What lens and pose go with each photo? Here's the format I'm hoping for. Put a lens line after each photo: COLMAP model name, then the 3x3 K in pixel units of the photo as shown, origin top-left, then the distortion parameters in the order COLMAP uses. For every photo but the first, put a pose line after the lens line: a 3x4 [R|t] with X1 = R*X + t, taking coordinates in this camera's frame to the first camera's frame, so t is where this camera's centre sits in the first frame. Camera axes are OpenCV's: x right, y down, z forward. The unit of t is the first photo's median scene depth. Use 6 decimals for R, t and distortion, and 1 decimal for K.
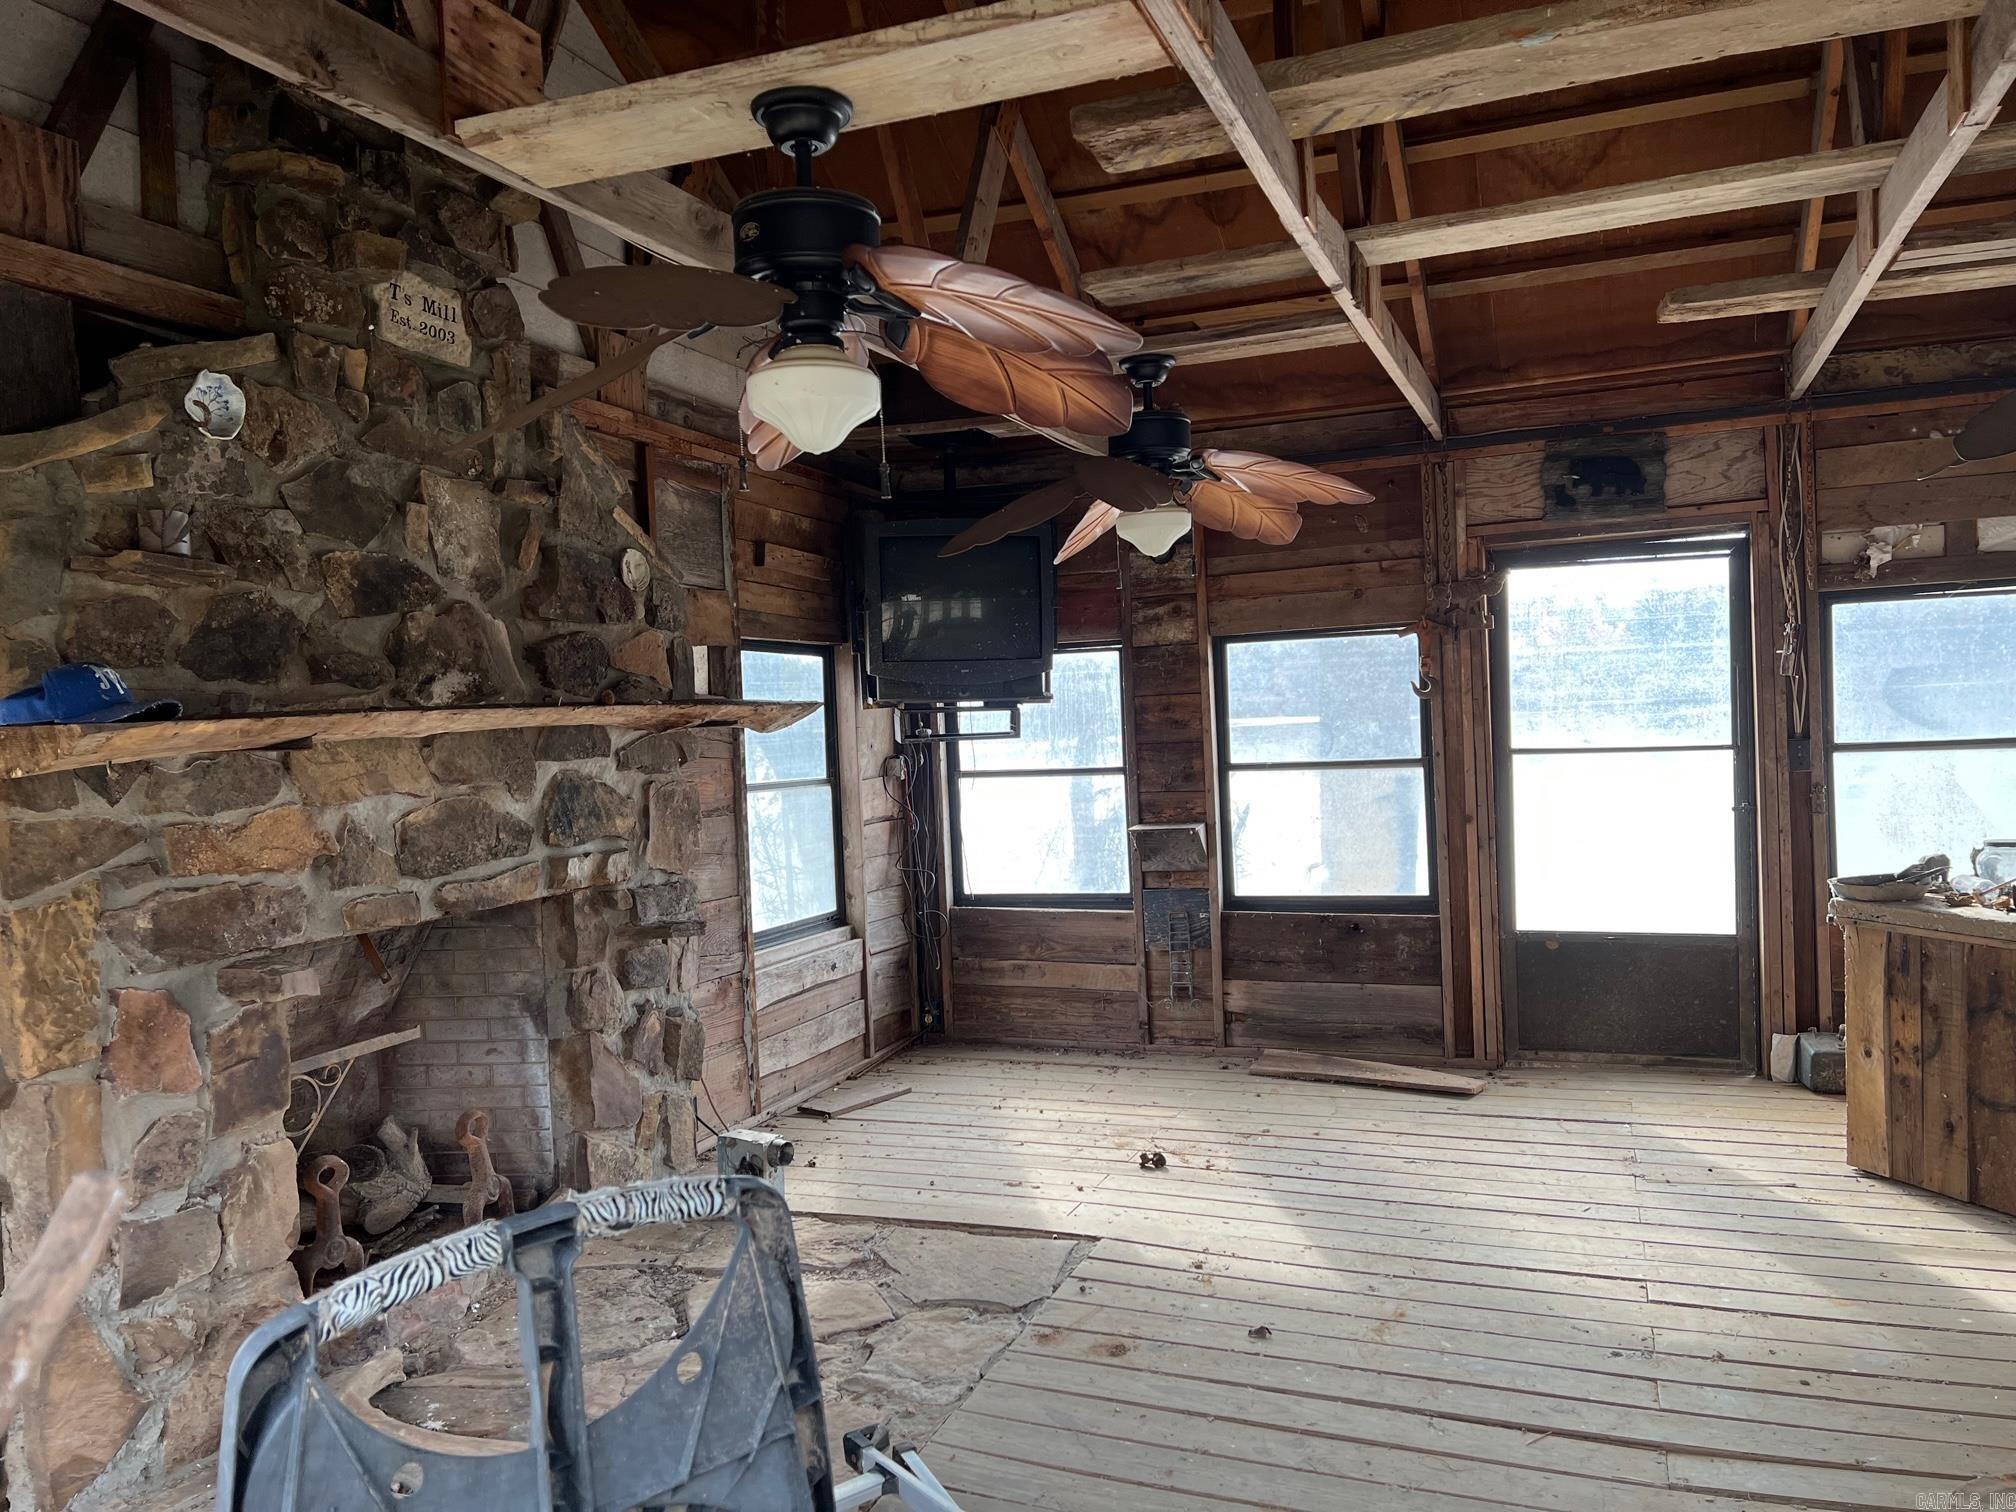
lens RADIAL K [[1508.9, 0, 1021.0], [0, 1508.9, 767.1], [0, 0, 1]] dist [0.061999, -0.060256]
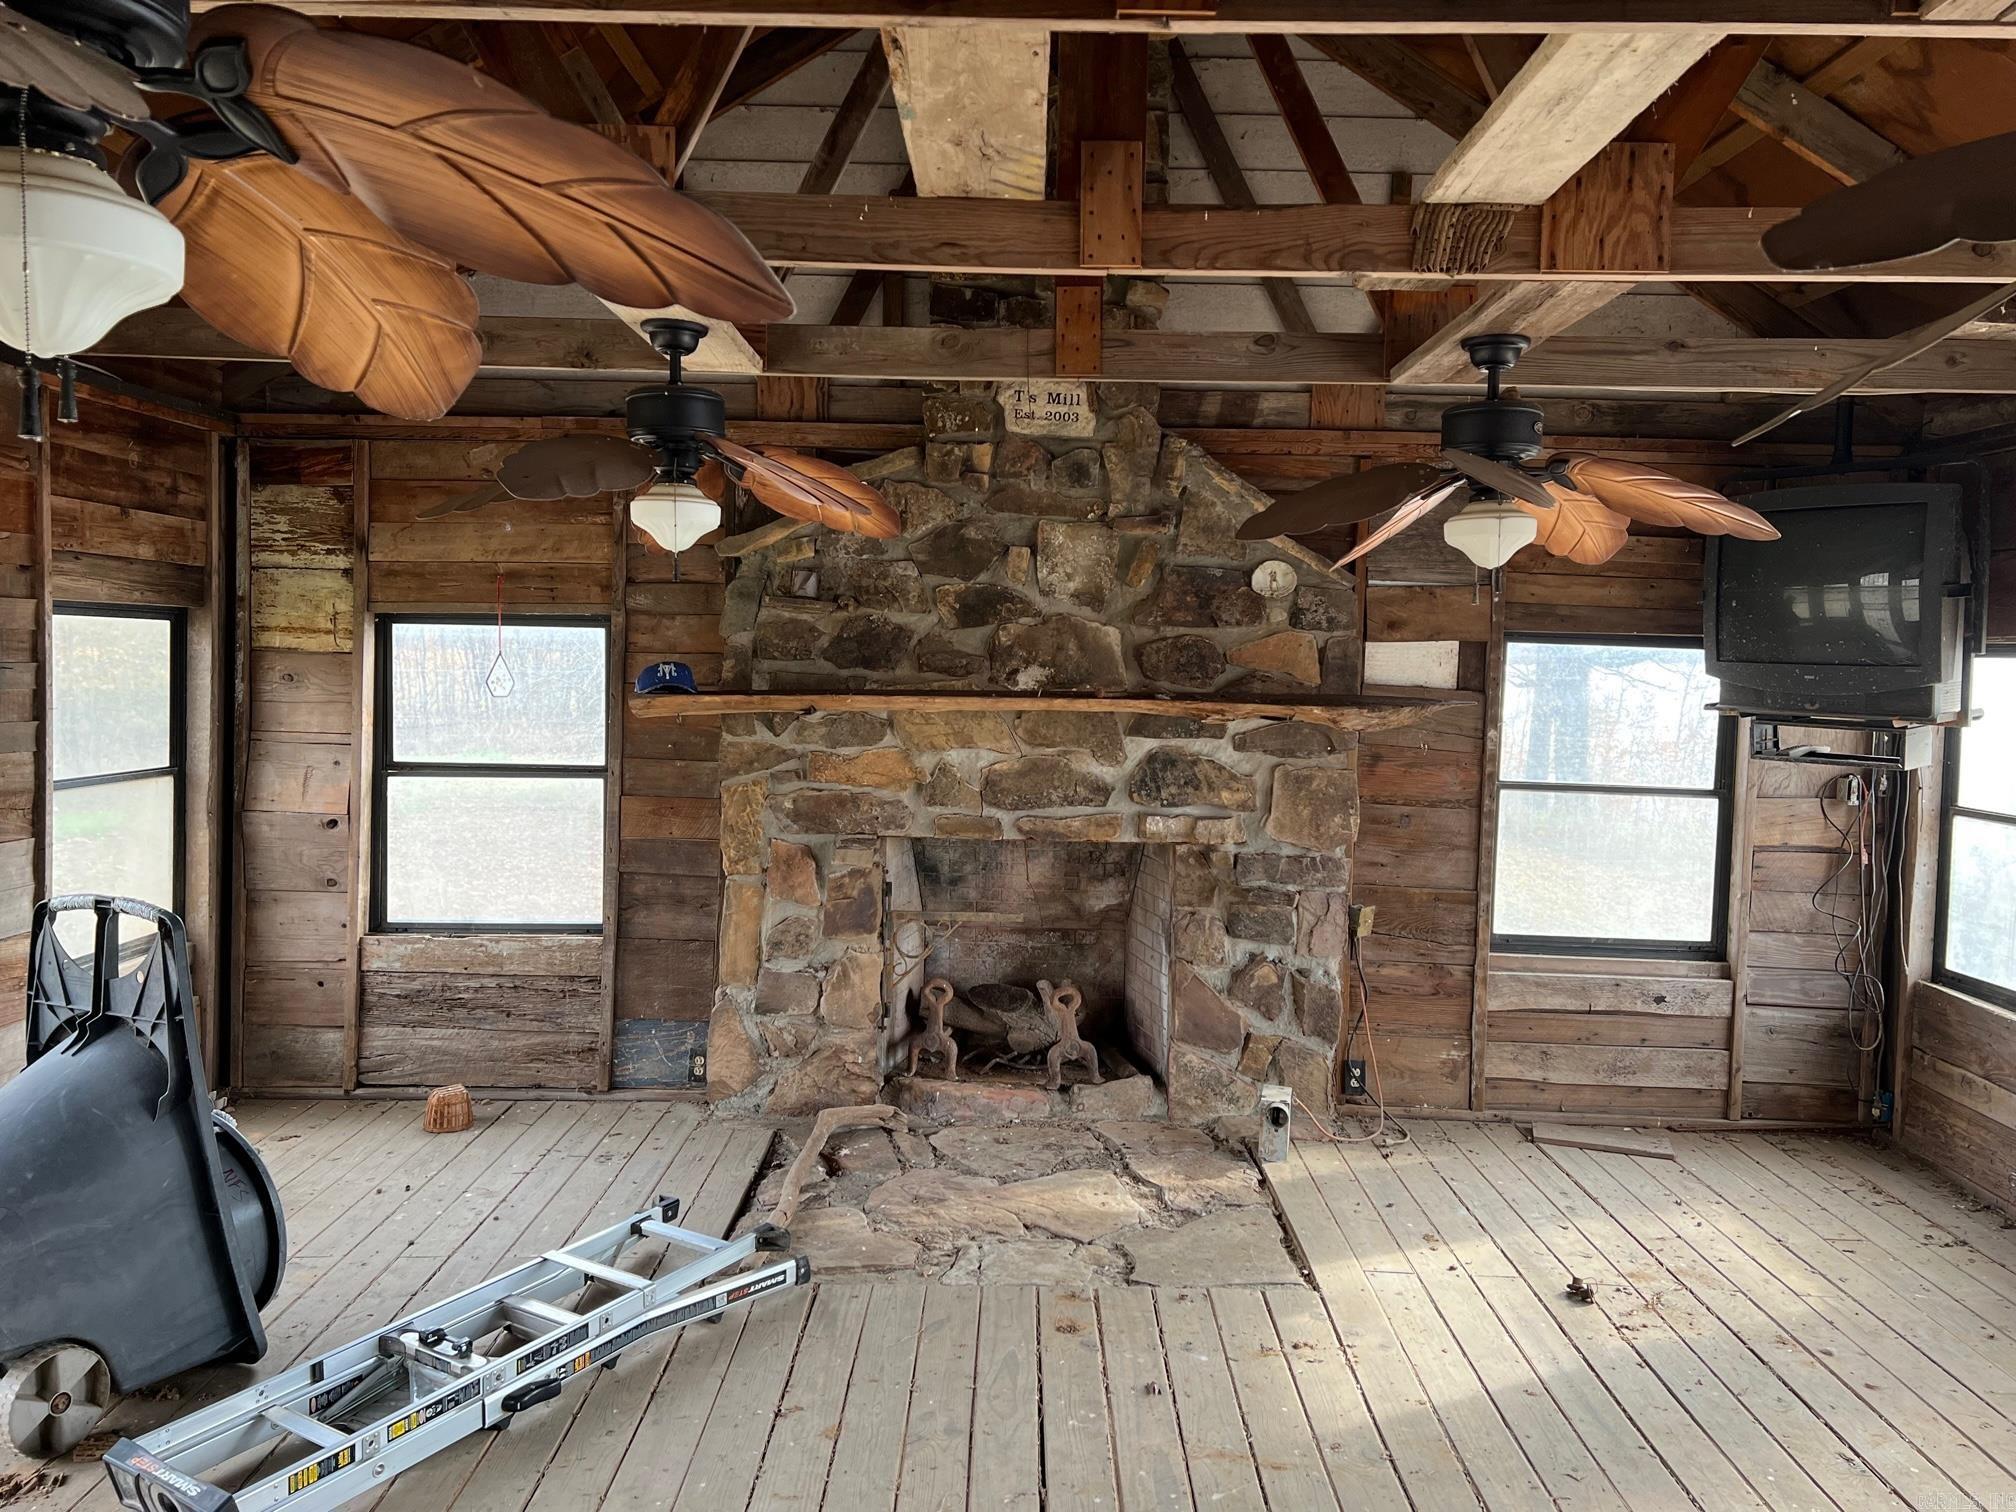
lens RADIAL K [[1508.9, 0, 1007.0], [0, 1508.9, 736.7], [0, 0, 1]] dist [0.061999, -0.060256]
pose [[0.337208, 0.097535, -0.936364, 0.921695], [-0.070146, 0.994457, 0.078325, -0.105859], [0.938813, 0.039270, 0.342181, 0.515746]]
